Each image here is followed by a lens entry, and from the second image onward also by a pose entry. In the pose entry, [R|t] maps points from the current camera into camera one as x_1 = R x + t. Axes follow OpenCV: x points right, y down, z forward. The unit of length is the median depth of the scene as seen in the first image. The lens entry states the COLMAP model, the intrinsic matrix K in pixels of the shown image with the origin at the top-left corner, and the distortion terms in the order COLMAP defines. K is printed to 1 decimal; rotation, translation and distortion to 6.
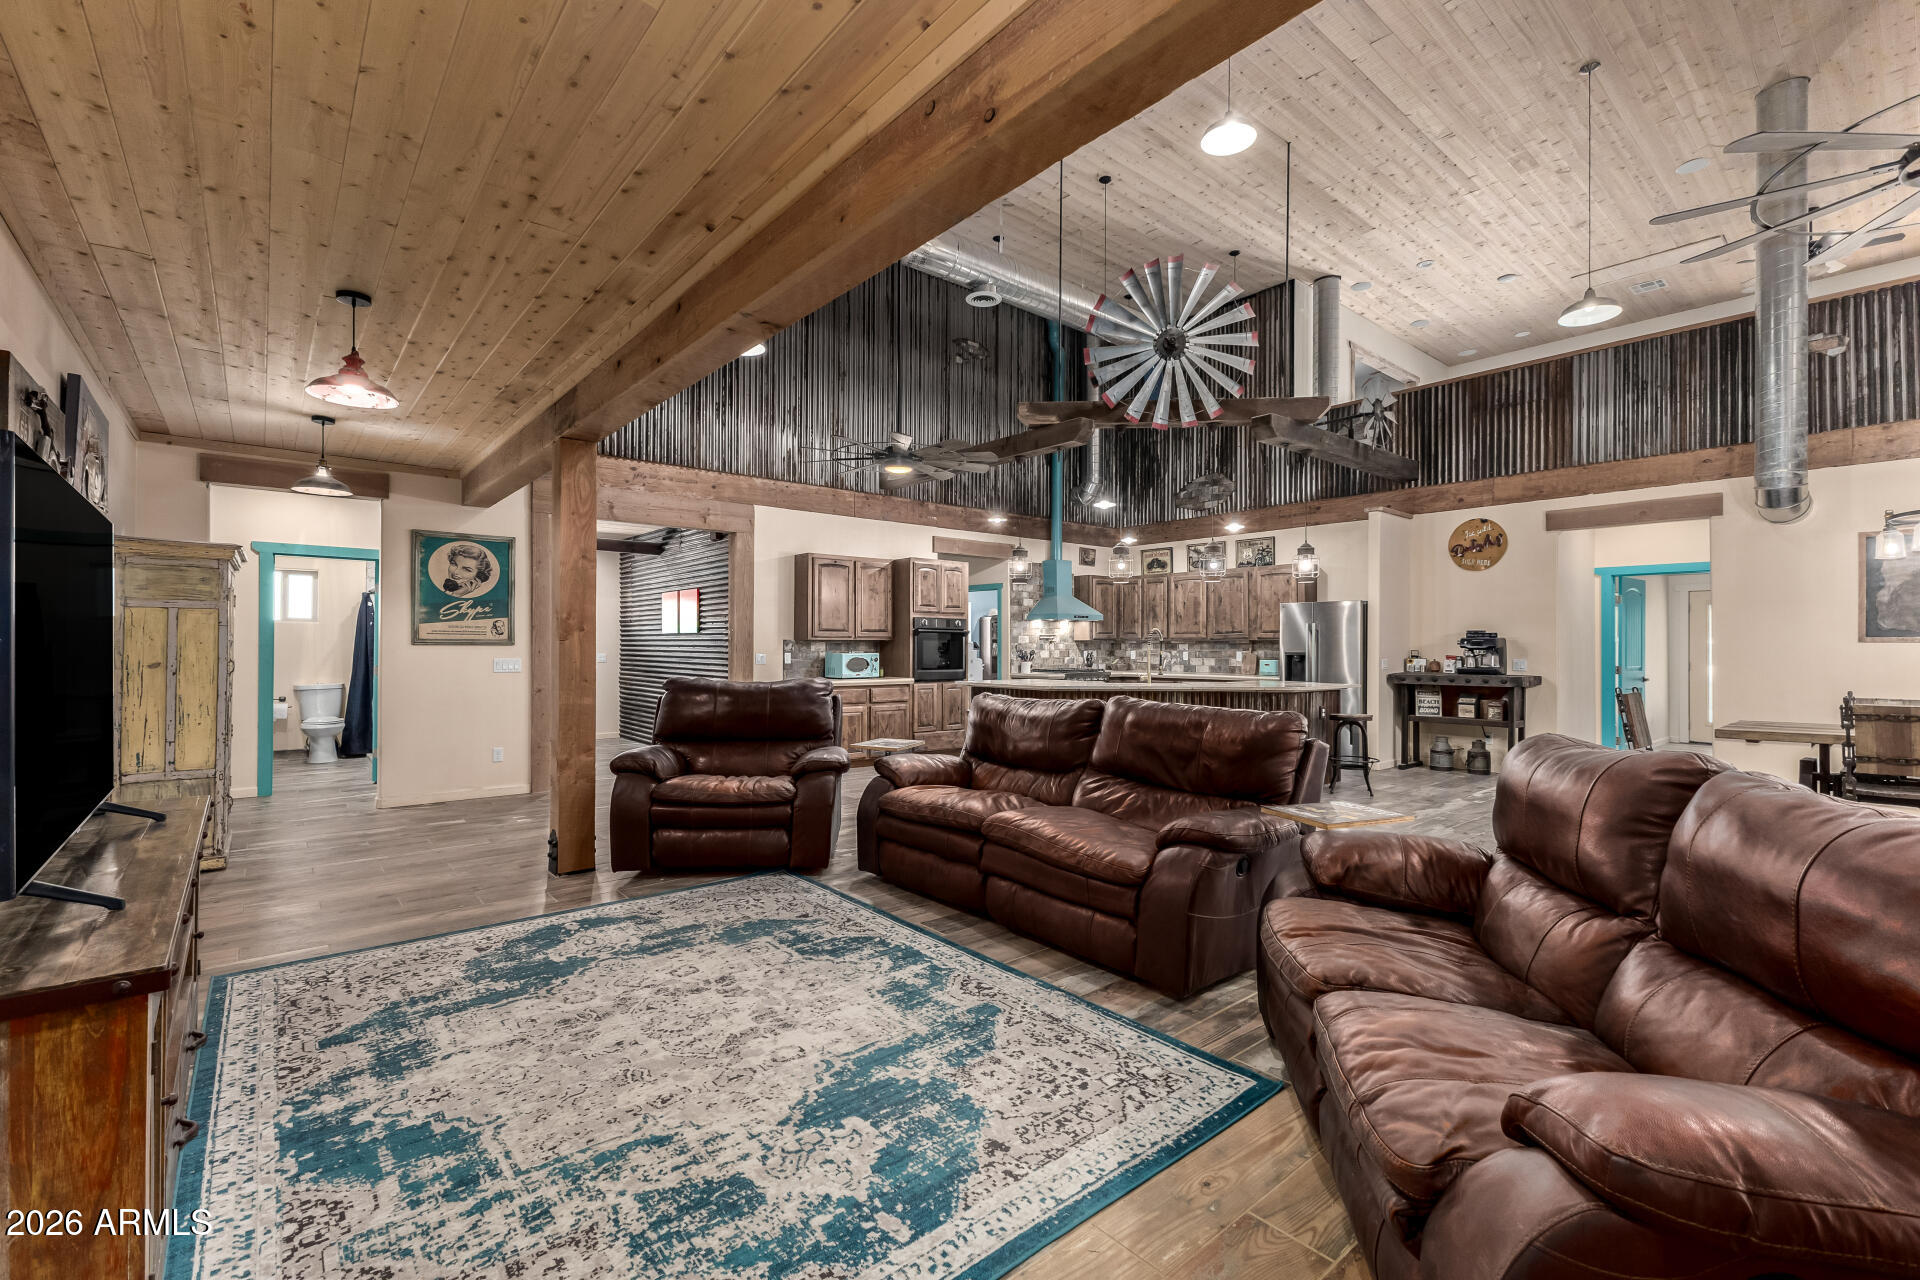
lens RADIAL K [[831.2, 0, 952.0], [0, 831.2, 636.7], [0, 0, 1]] dist [0.014846, -0.000096]
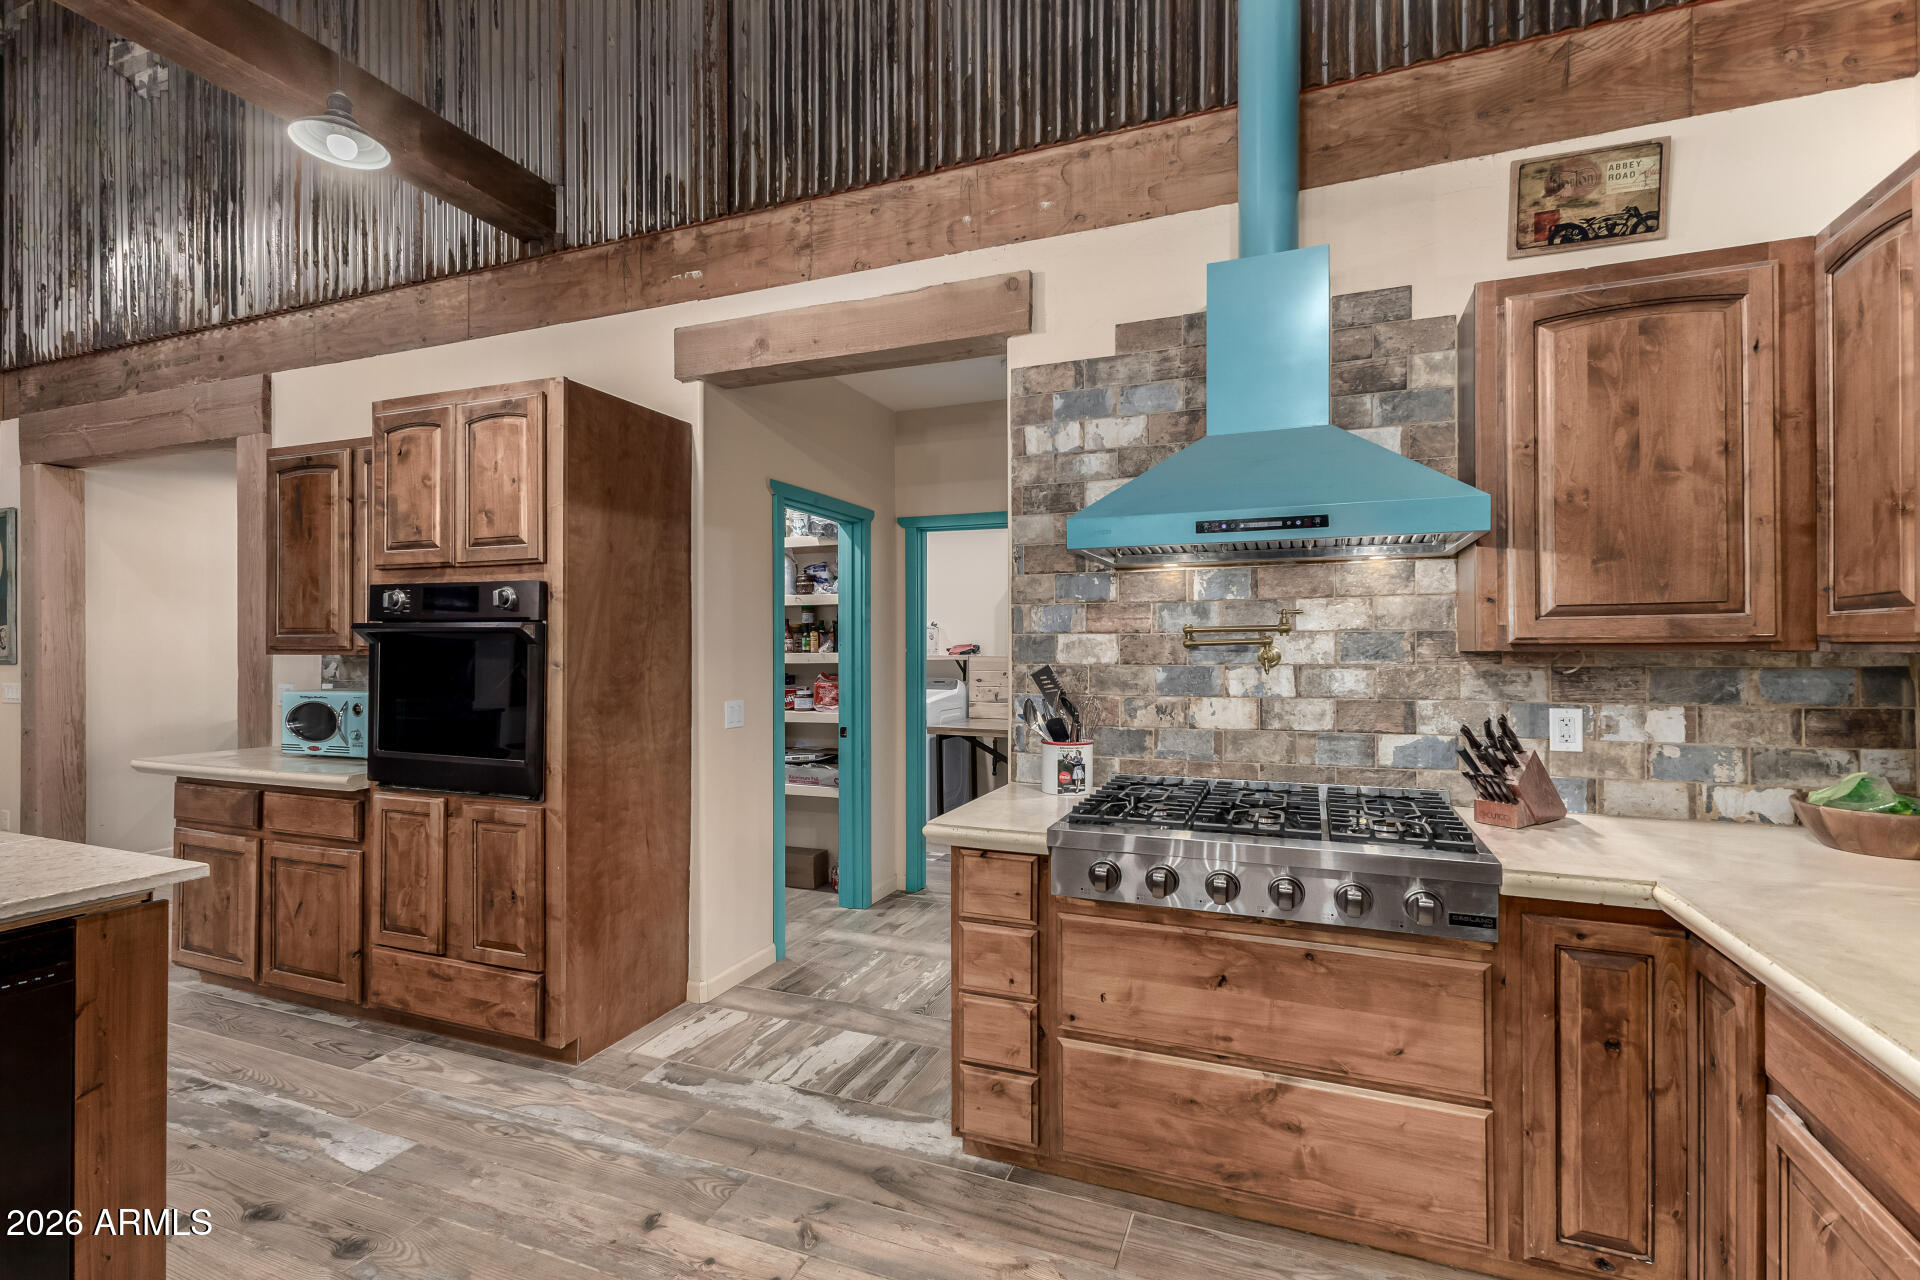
lens RADIAL K [[831.2, 0, 946.7], [0, 831.2, 642.9], [0, 0, 1]] dist [0.014846, -0.000096]
pose [[0.472150, -0.008489, -0.881477, 0.356028], [0.012021, 0.999923, -0.003191, 0.002586], [0.881436, -0.009090, 0.472216, 1.073581]]
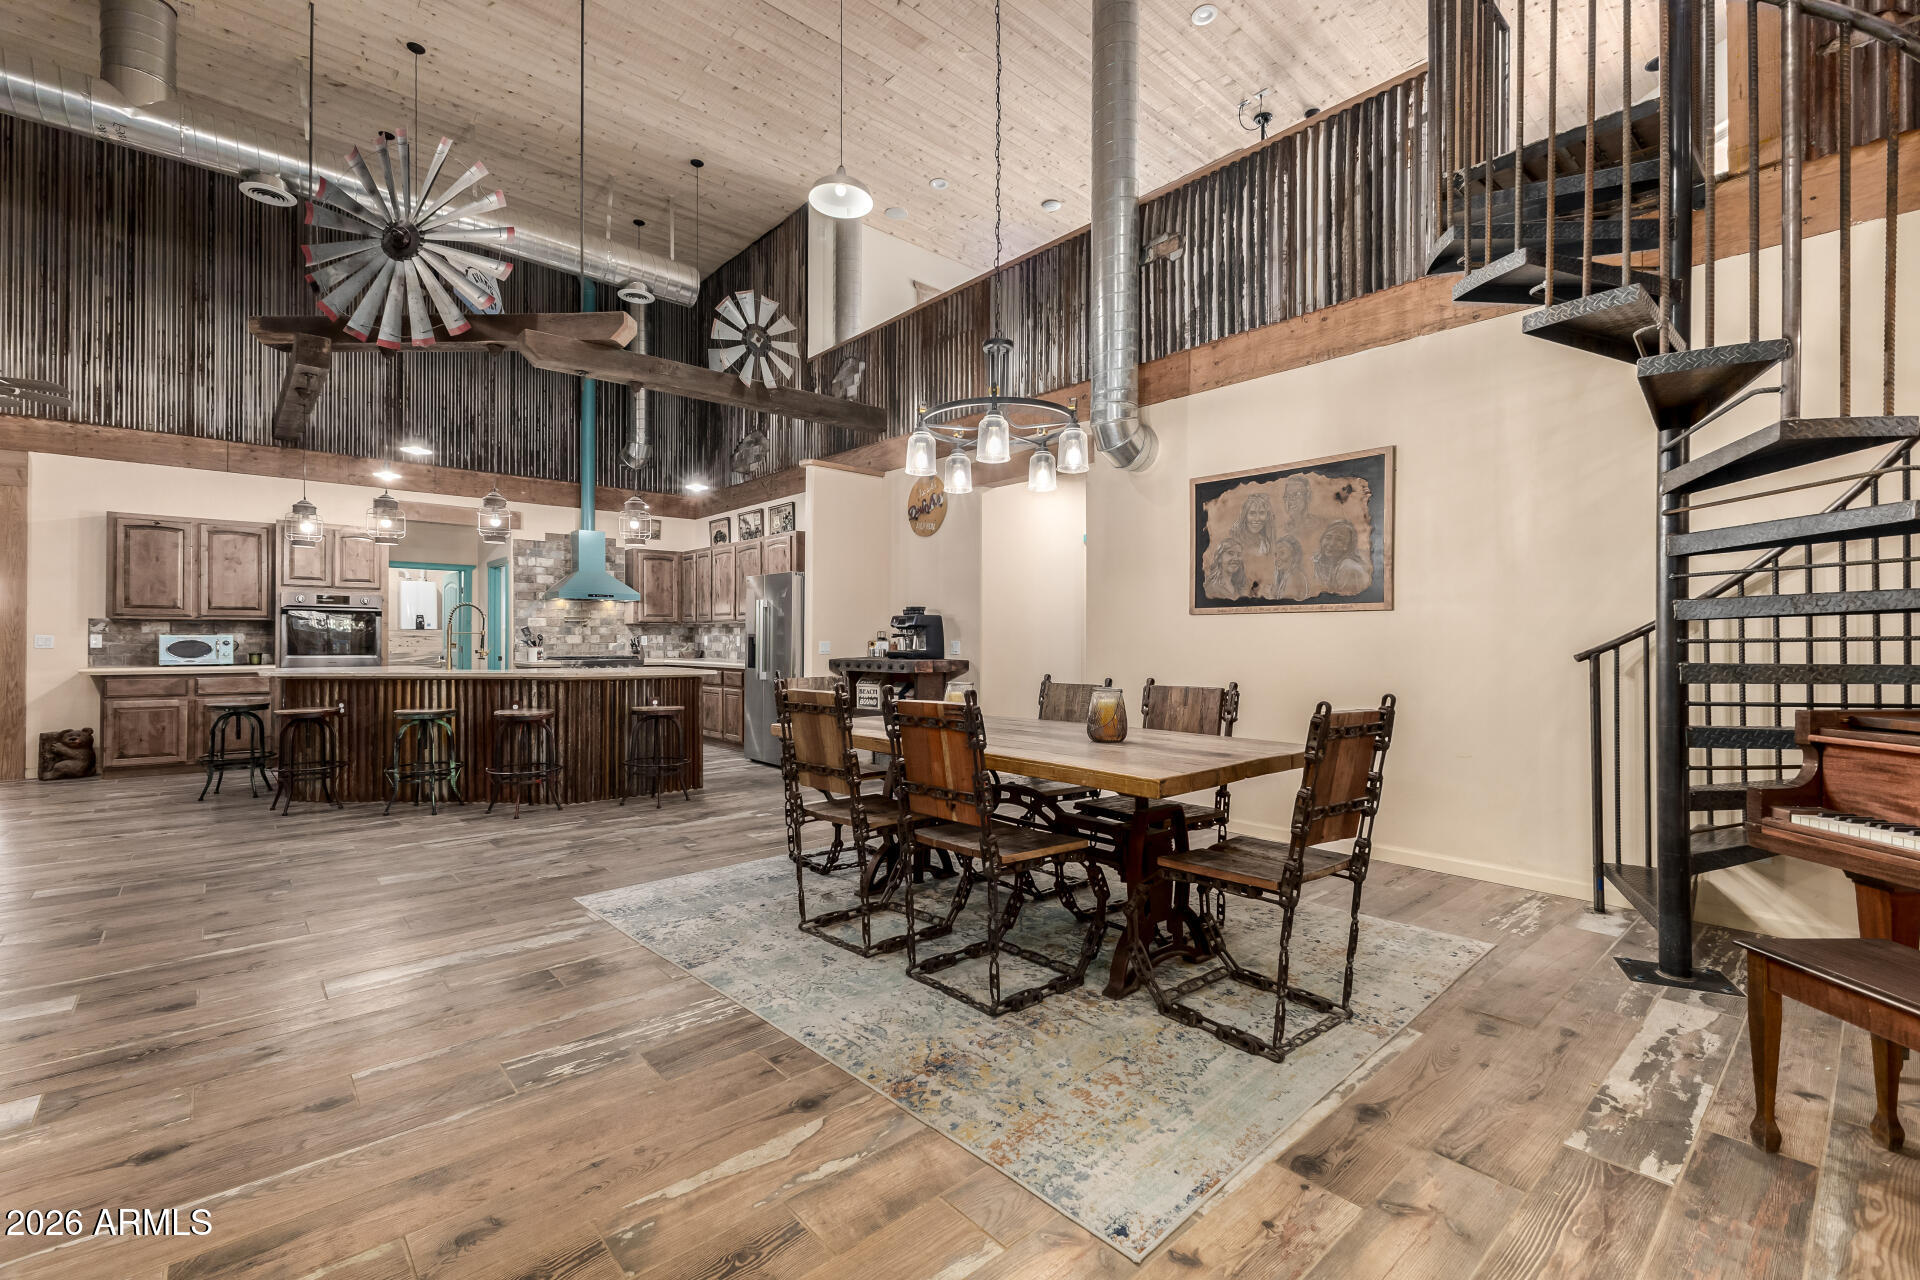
lens RADIAL K [[831.2, 0, 919.1], [0, 831.2, 637.5], [0, 0, 1]] dist [0.014846, -0.000096]
pose [[0.999801, -0.001582, 0.019888, 0.590916], [0.001391, 0.999953, 0.009604, 0.015080], [-0.019902, -0.009574, 0.999756, 0.154602]]
